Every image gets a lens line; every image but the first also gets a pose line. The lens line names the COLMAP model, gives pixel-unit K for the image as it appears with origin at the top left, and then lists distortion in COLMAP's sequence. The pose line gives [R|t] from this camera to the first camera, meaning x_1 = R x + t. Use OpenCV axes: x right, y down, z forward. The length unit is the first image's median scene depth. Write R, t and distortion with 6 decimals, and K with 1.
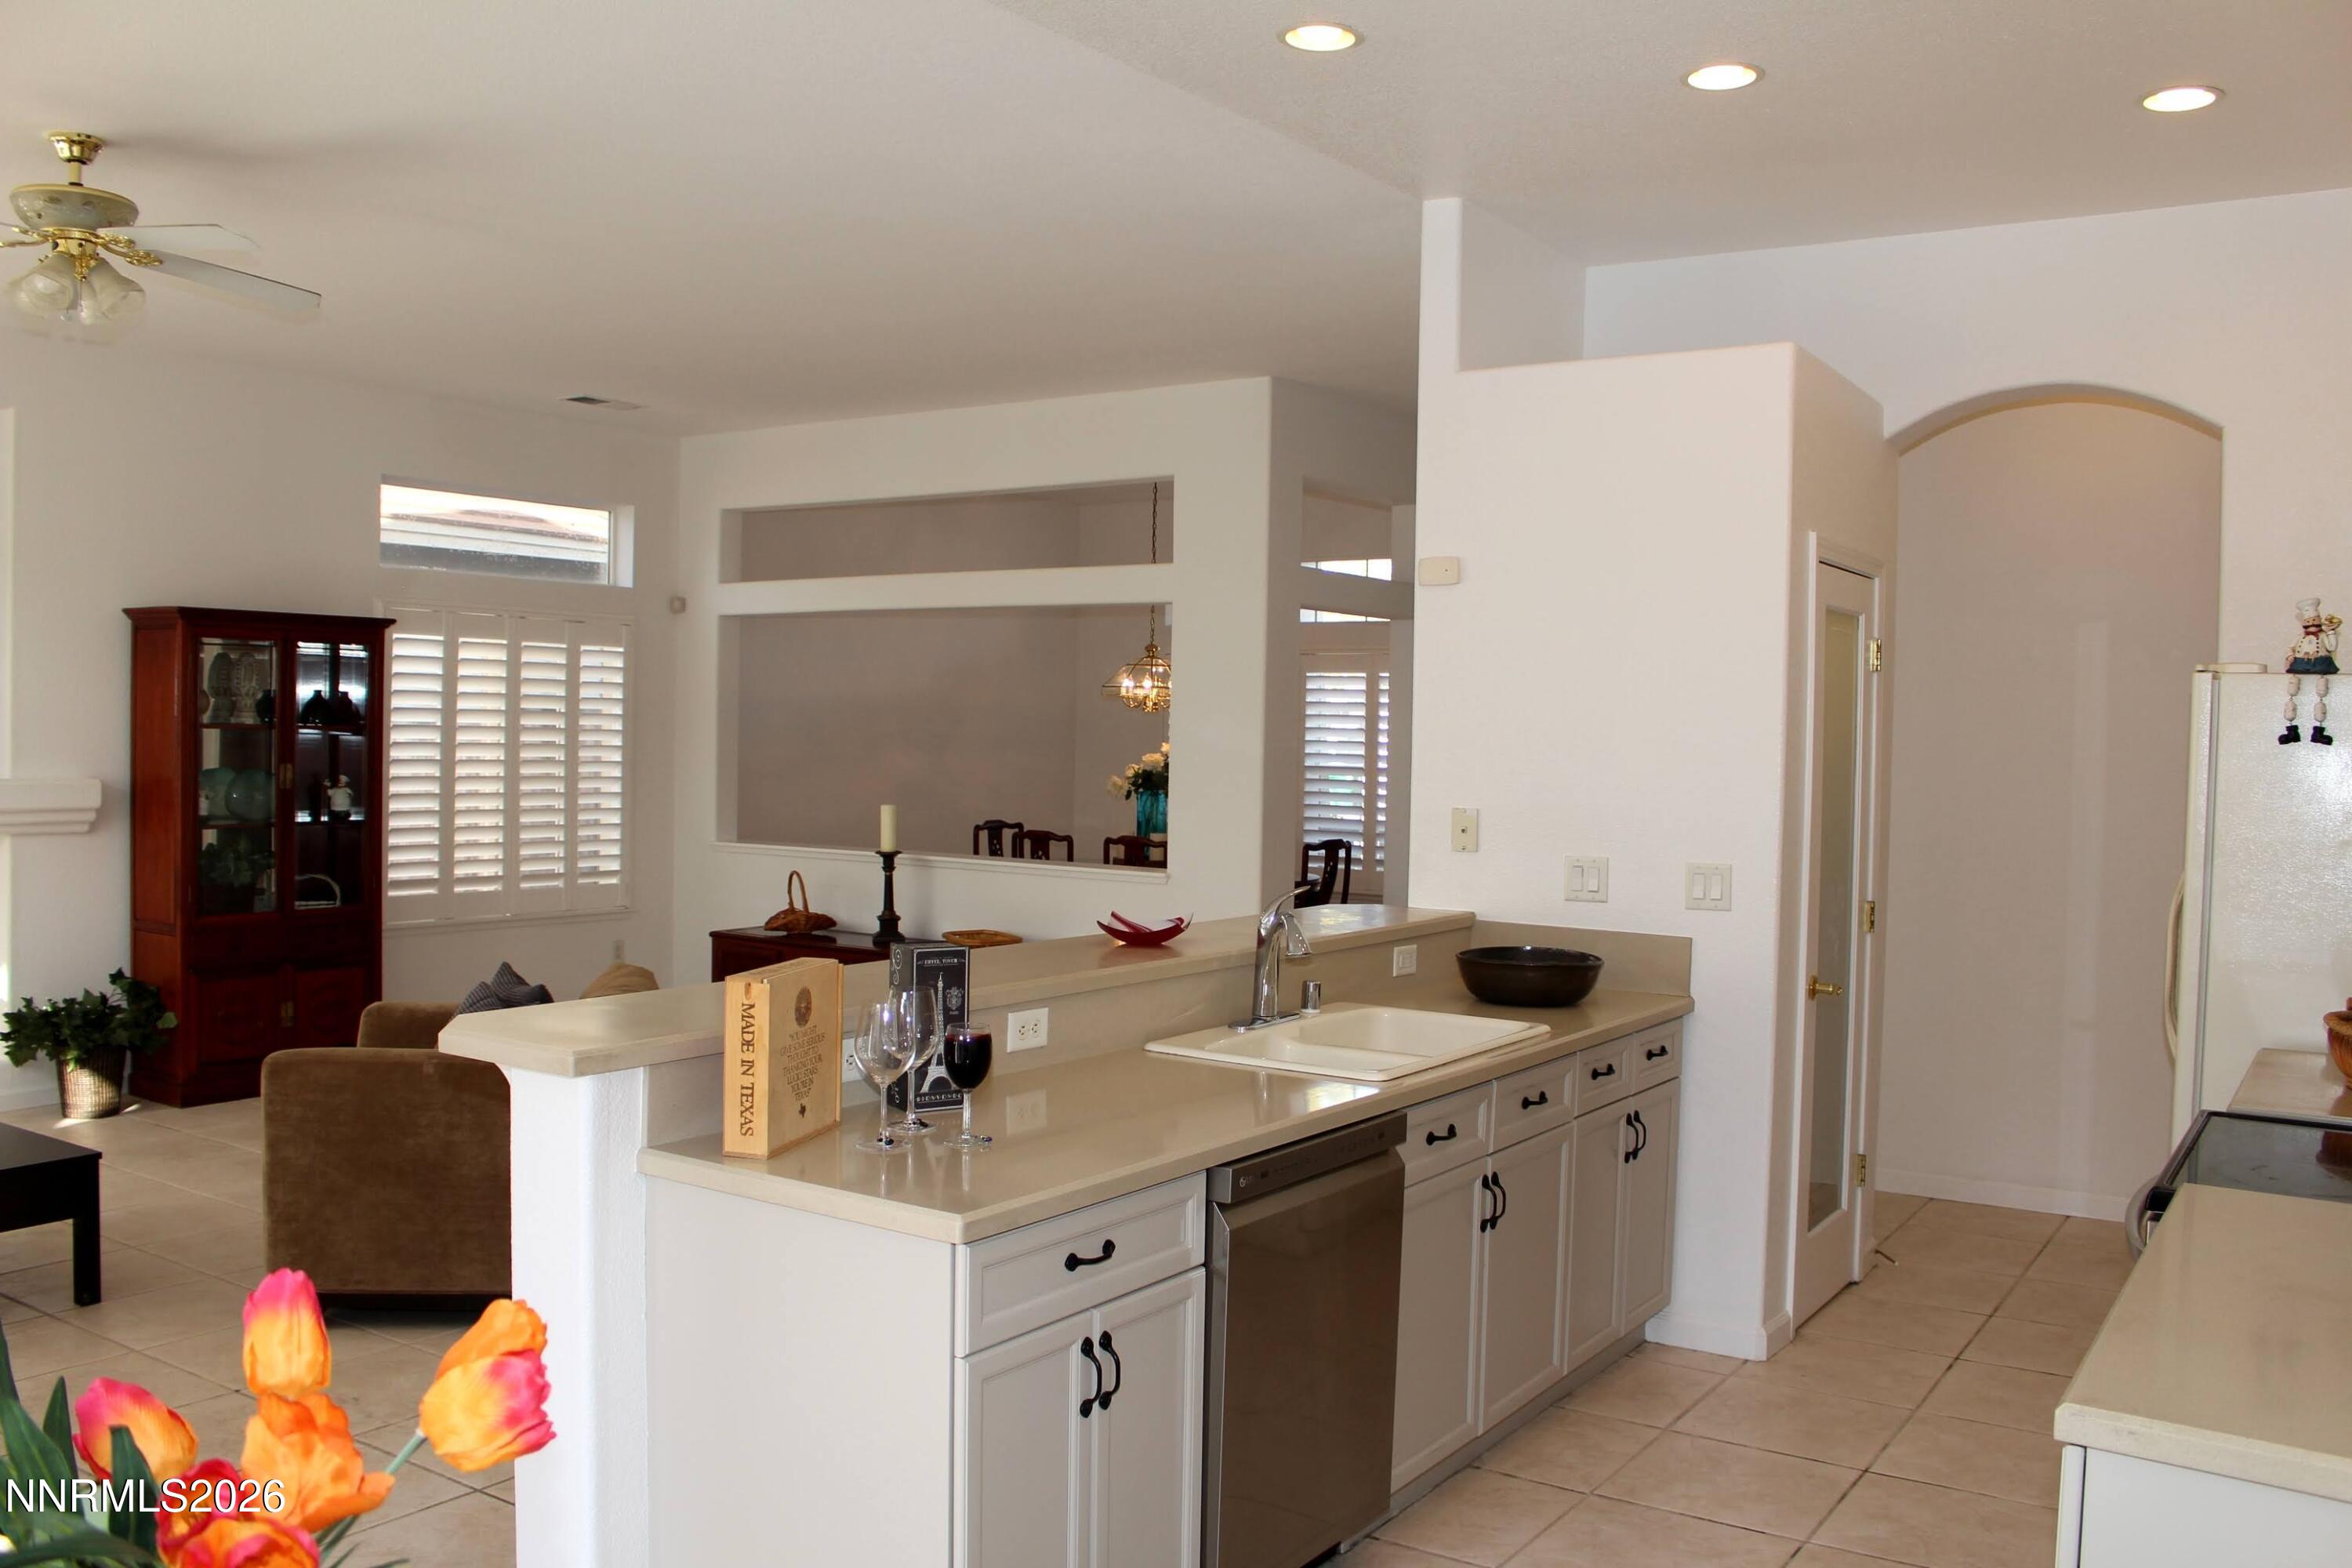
lens RADIAL K [[1948.6, 0, 1184.6], [0, 1948.6, 792.4], [0, 0, 1]] dist [-0.150061, 0.122245]
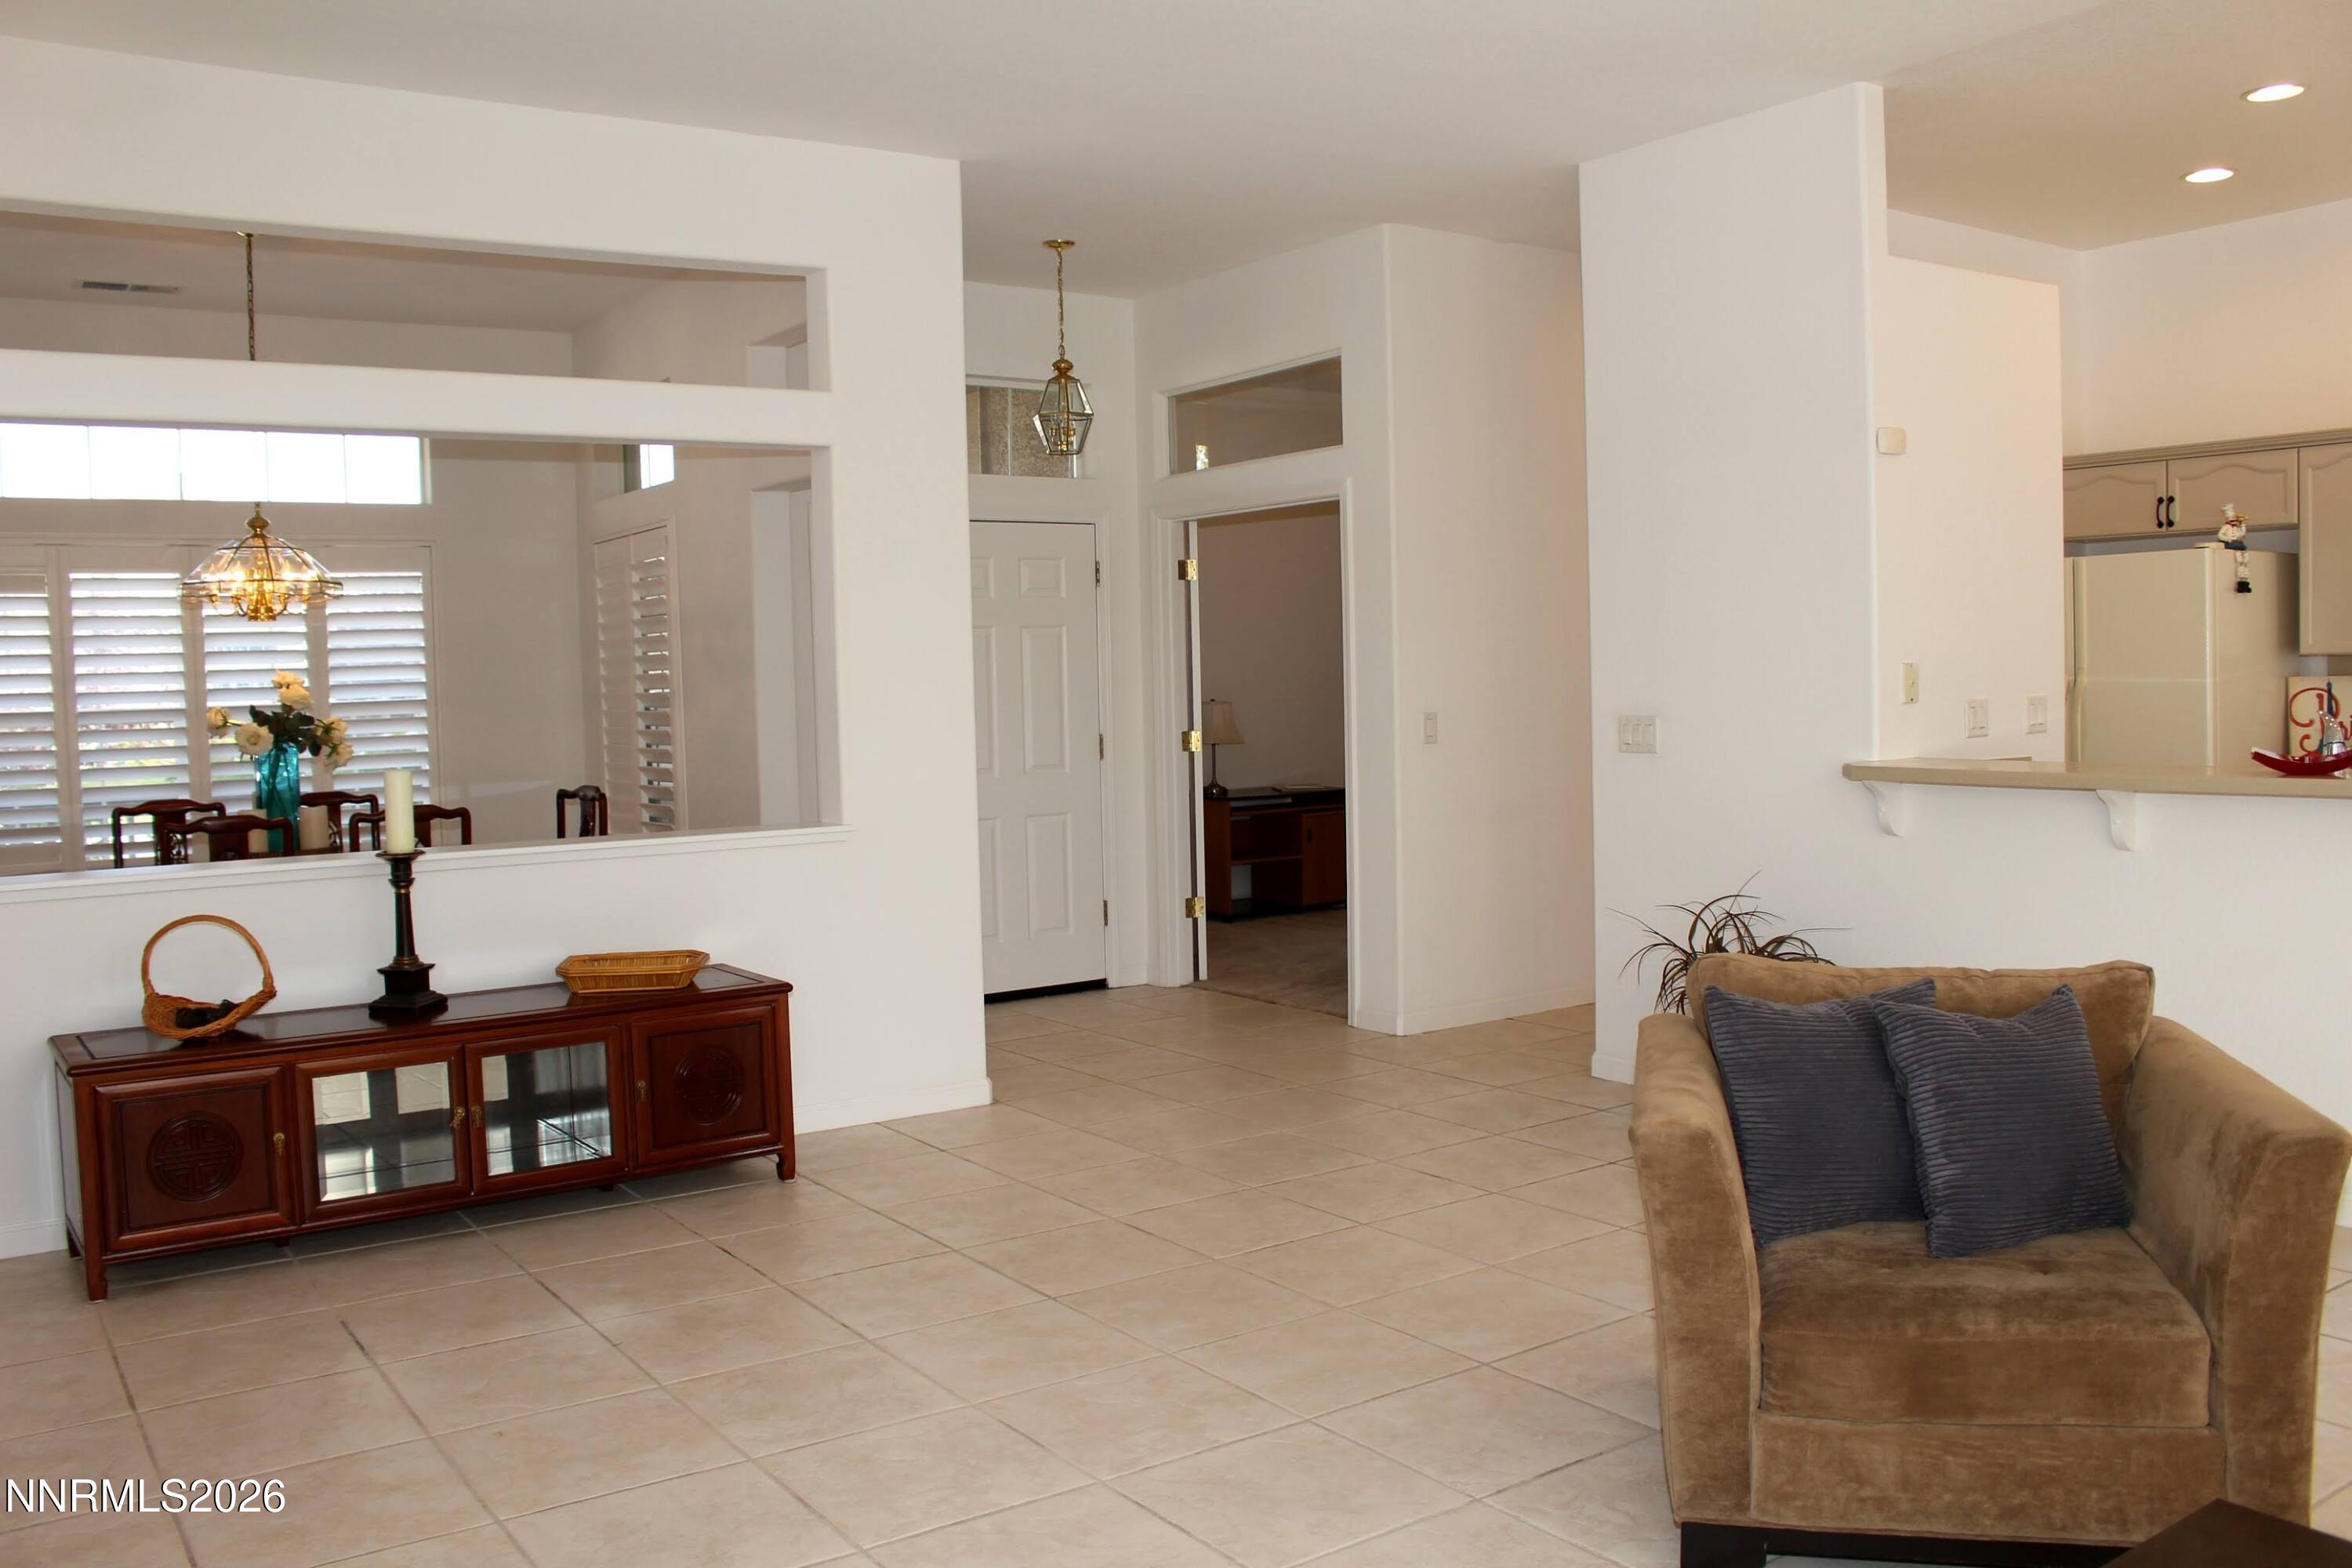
lens RADIAL K [[1948.6, 0, 1177.7], [0, 1948.6, 764.5], [0, 0, 1]] dist [-0.150061, 0.122245]
pose [[0.353661, -0.076606, 0.932231, -1.059238], [0.061681, 0.996381, 0.058477, -0.024723], [-0.933338, 0.036820, 0.357106, 1.065967]]
